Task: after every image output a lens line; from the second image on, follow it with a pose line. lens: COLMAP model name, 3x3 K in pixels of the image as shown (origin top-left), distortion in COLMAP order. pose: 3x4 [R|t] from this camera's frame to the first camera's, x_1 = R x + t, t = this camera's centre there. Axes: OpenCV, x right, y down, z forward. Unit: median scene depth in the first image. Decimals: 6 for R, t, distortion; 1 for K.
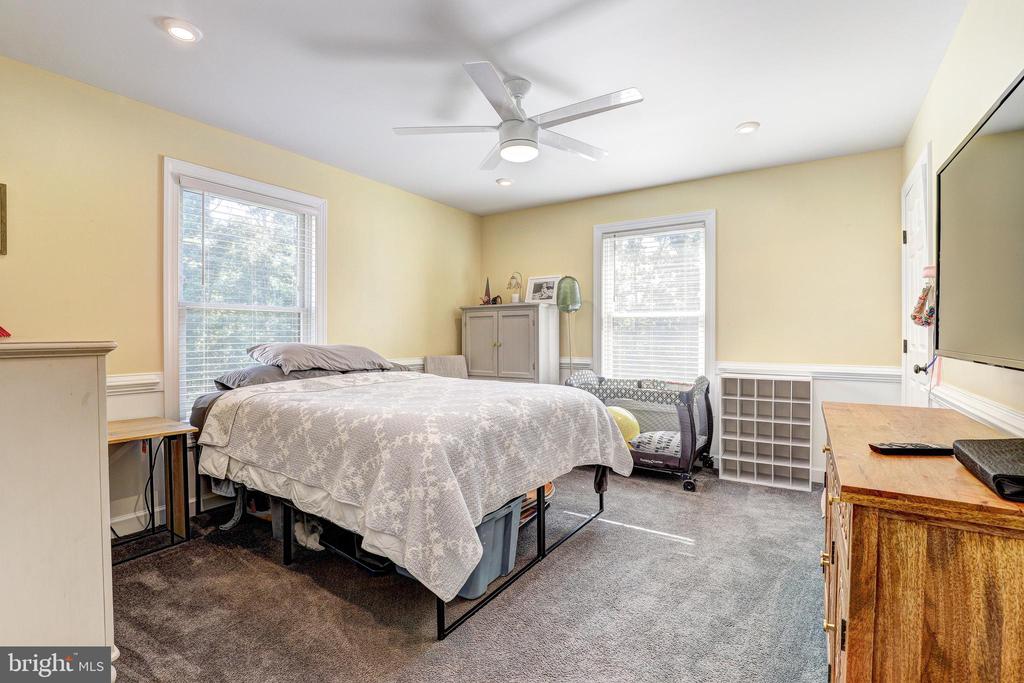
lens RADIAL K [[468.7, 0, 515.4], [0, 468.7, 338.3], [0, 0, 1]] dist [-0.040589, 0.009967]
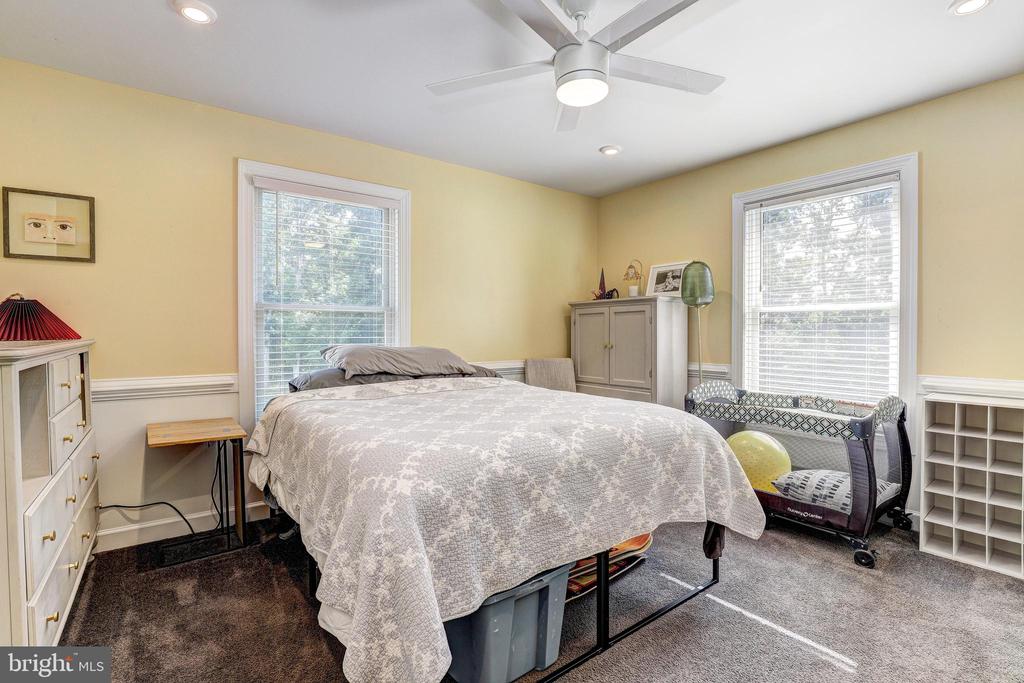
lens RADIAL K [[468.7, 0, 515.4], [0, 468.7, 338.3], [0, 0, 1]] dist [-0.040589, 0.009967]
pose [[0.941998, 0.003787, -0.335598, 0.119389], [-0.001813, 0.999979, 0.006194, -0.008682], [0.335614, -0.005226, 0.941985, 0.205507]]
